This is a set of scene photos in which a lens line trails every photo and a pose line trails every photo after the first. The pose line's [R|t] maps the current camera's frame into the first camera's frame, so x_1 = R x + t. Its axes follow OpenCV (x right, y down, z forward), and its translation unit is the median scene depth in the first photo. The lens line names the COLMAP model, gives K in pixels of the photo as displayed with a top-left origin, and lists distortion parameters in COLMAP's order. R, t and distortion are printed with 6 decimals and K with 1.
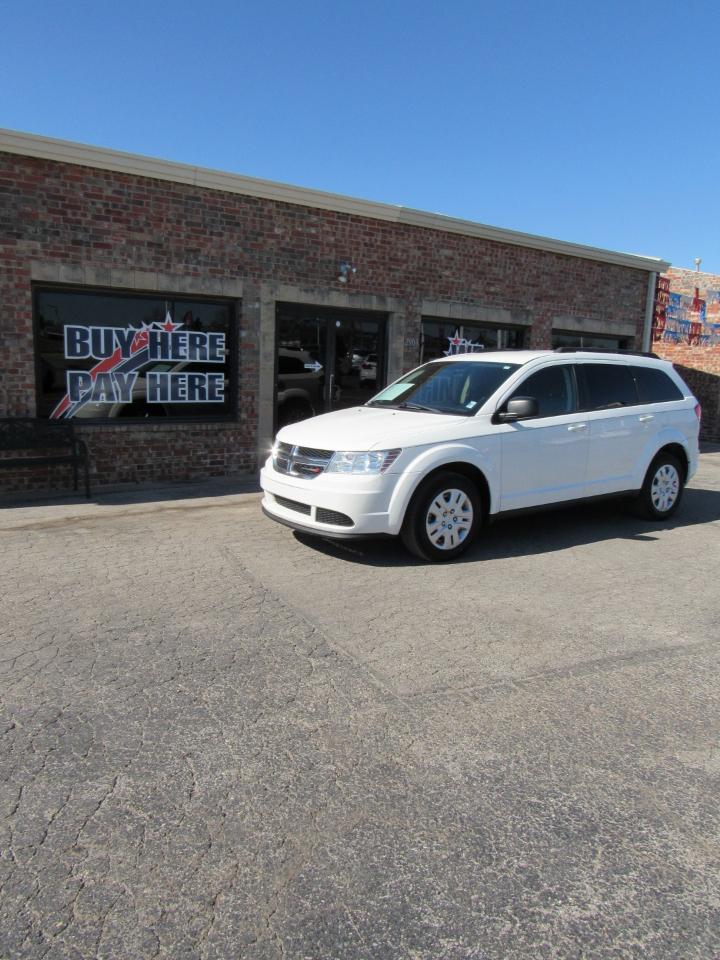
lens RADIAL K [[686.2, 0, 362.8], [0, 686.2, 480.2], [0, 0, 1]] dist [-0.037485, 0.012723]
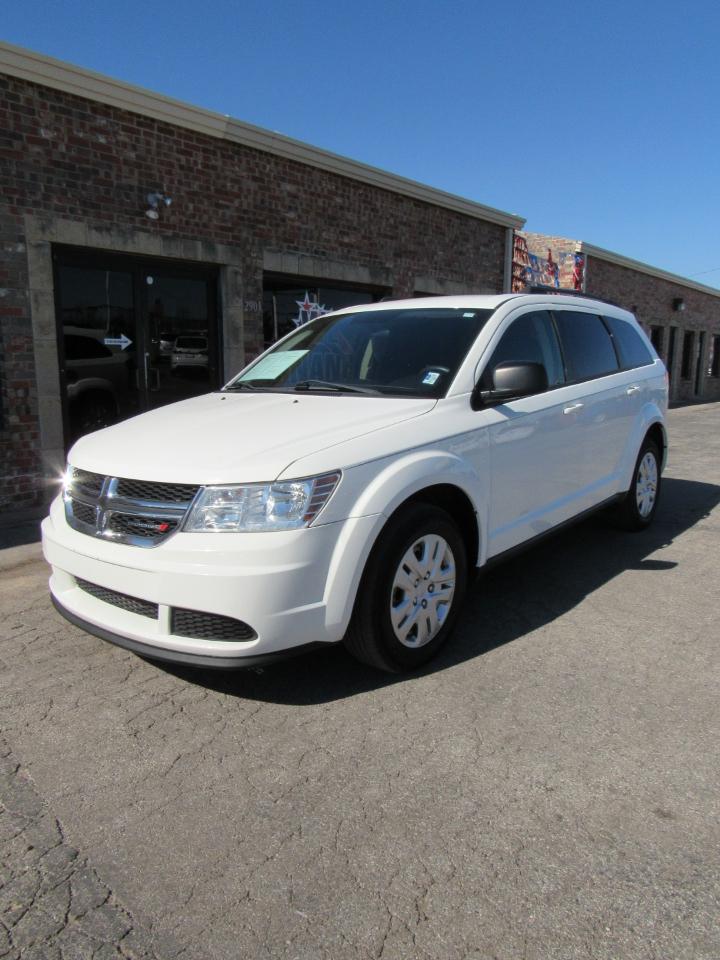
lens RADIAL K [[686.2, 0, 362.7], [0, 686.2, 483.4], [0, 0, 1]] dist [-0.037485, 0.012723]
pose [[0.960024, -0.082064, 0.267618, -0.033880], [0.076332, 0.996576, 0.031768, -0.028579], [-0.269308, -0.010070, 0.963001, 0.293047]]
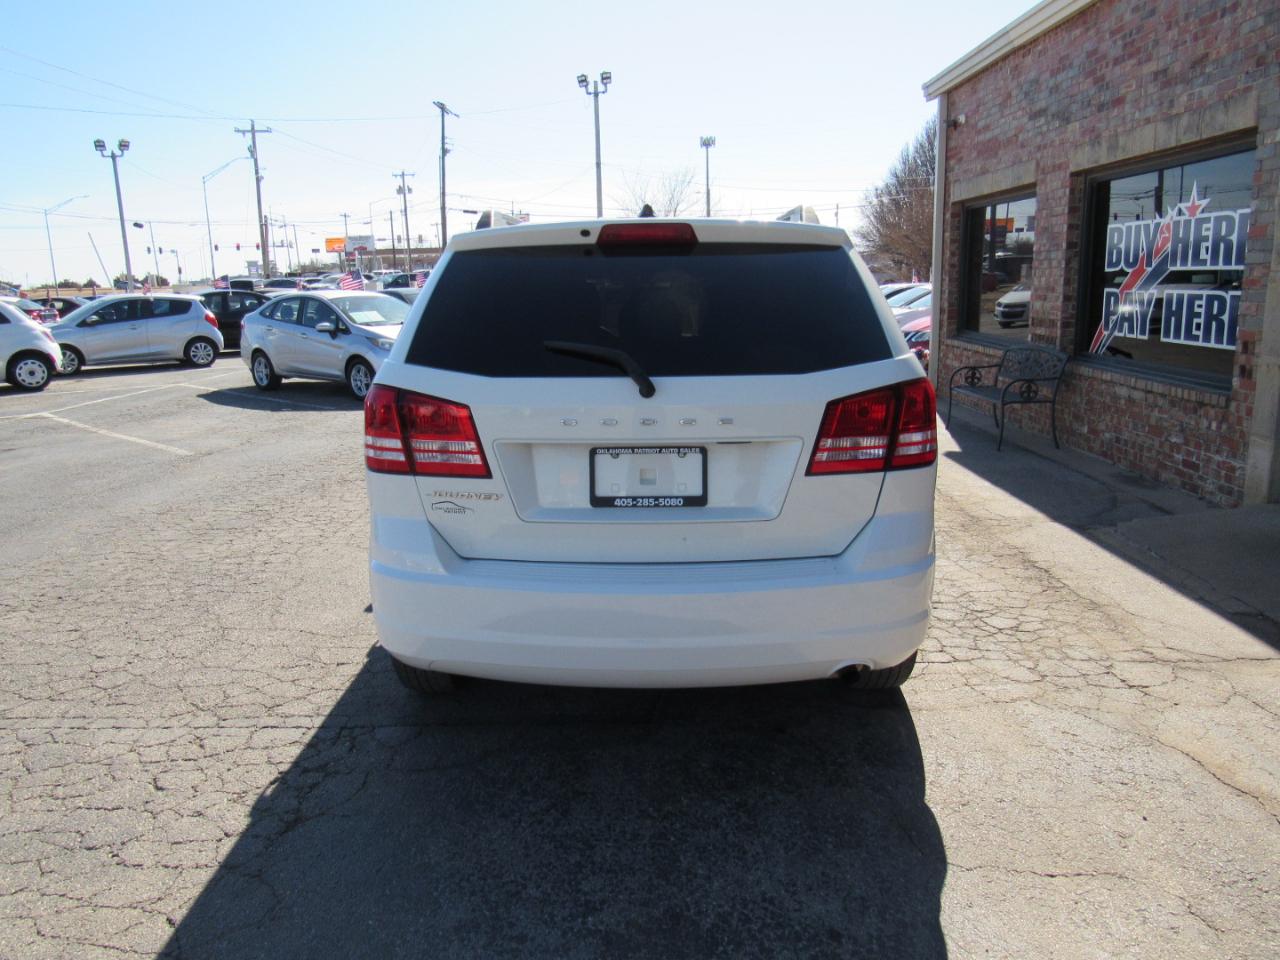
lens RADIAL K [[915.0, 0, 639.1], [0, 915.0, 483.9], [0, 0, 1]] dist [-0.037485, 0.012723]
pose [[-0.581027, 0.159095, -0.798183, 0.584882], [-0.124971, 0.951639, 0.280653, -0.152824], [0.804232, 0.262816, -0.533046, 1.040162]]
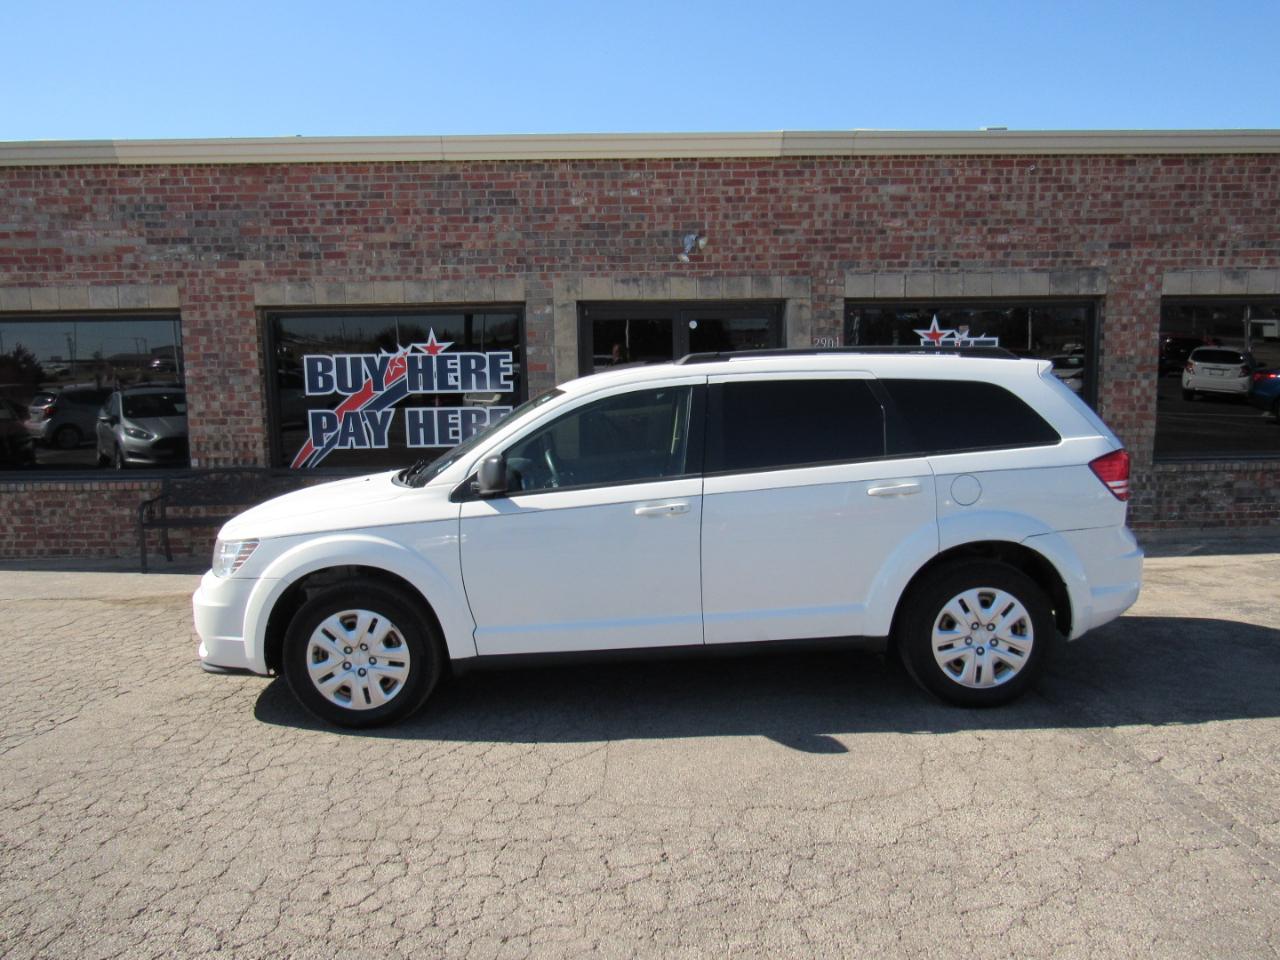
lens RADIAL K [[915.0, 0, 643.6], [0, 915.0, 475.1], [0, 0, 1]] dist [-0.037485, 0.012723]
pose [[0.833116, 0.014456, -0.552910, 0.457222], [-0.045339, 0.998079, -0.042222, -0.048255], [0.551237, 0.060244, 0.832171, 0.276710]]
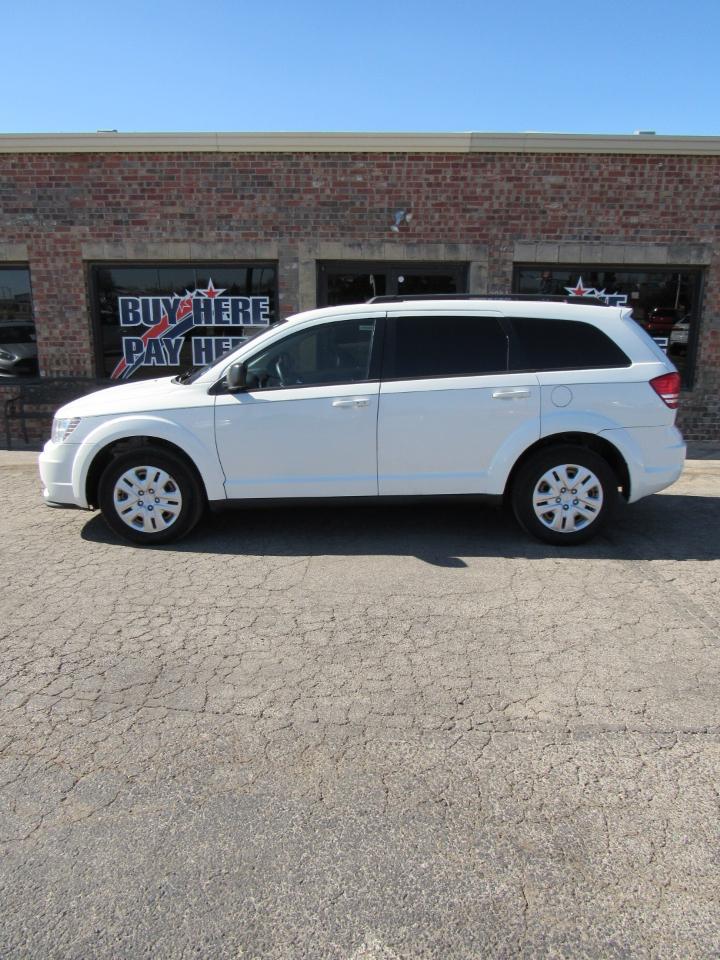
lens RADIAL K [[686.2, 0, 361.6], [0, 686.2, 483.8], [0, 0, 1]] dist [-0.037485, 0.012723]
pose [[0.814026, 0.106778, -0.570930, 0.512916], [-0.073550, 0.993994, 0.081035, -0.033644], [0.576153, -0.023972, 0.816990, 0.254848]]
